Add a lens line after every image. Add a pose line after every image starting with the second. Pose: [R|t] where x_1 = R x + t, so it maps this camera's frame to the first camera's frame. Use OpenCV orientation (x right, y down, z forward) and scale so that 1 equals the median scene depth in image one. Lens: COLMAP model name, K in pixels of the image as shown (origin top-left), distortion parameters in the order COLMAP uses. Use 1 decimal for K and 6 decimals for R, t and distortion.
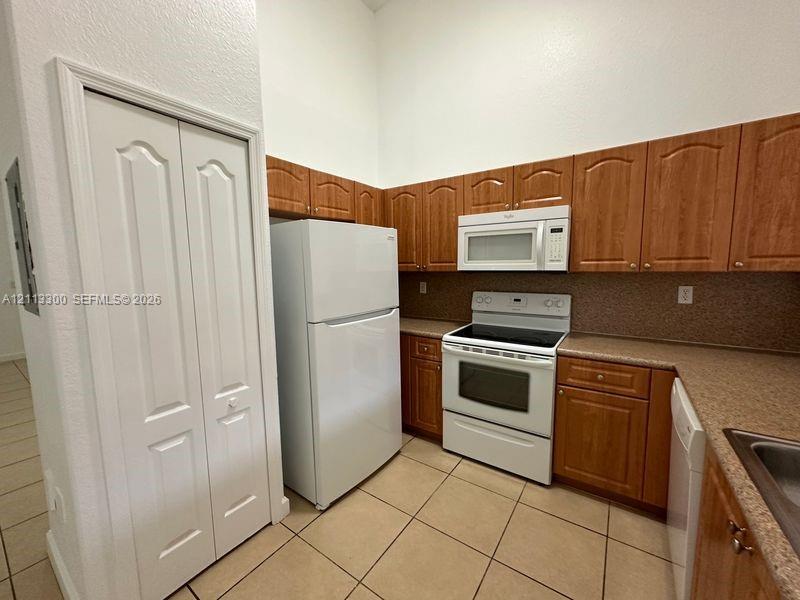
lens RADIAL K [[319.3, 0, 400.0], [0, 319.3, 300.0], [0, 0, 1]] dist [-0.002476, 0.000297]
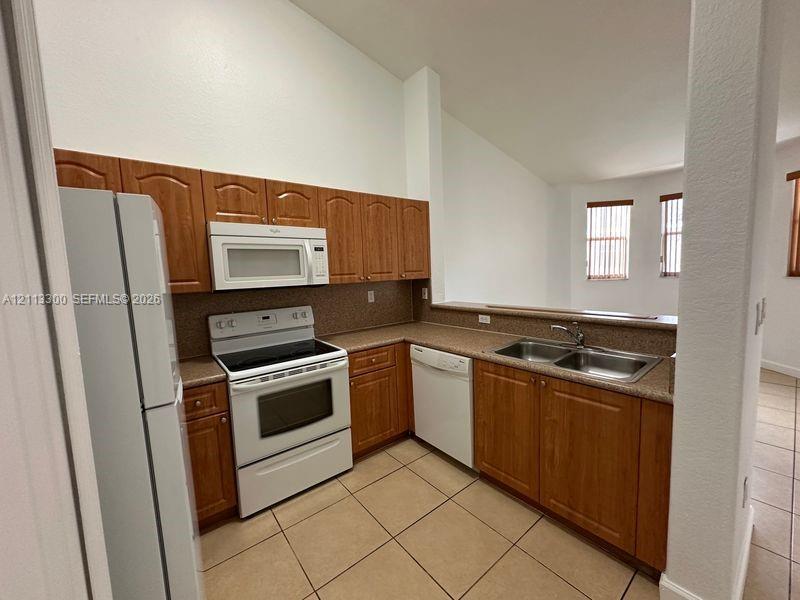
lens RADIAL K [[319.3, 0, 400.0], [0, 319.3, 300.0], [0, 0, 1]] dist [-0.002476, 0.000297]
pose [[0.284409, -0.083892, 0.955025, -0.526894], [0.138913, 0.989257, 0.045530, -0.049529], [-0.948586, 0.119717, 0.293008, 0.408852]]
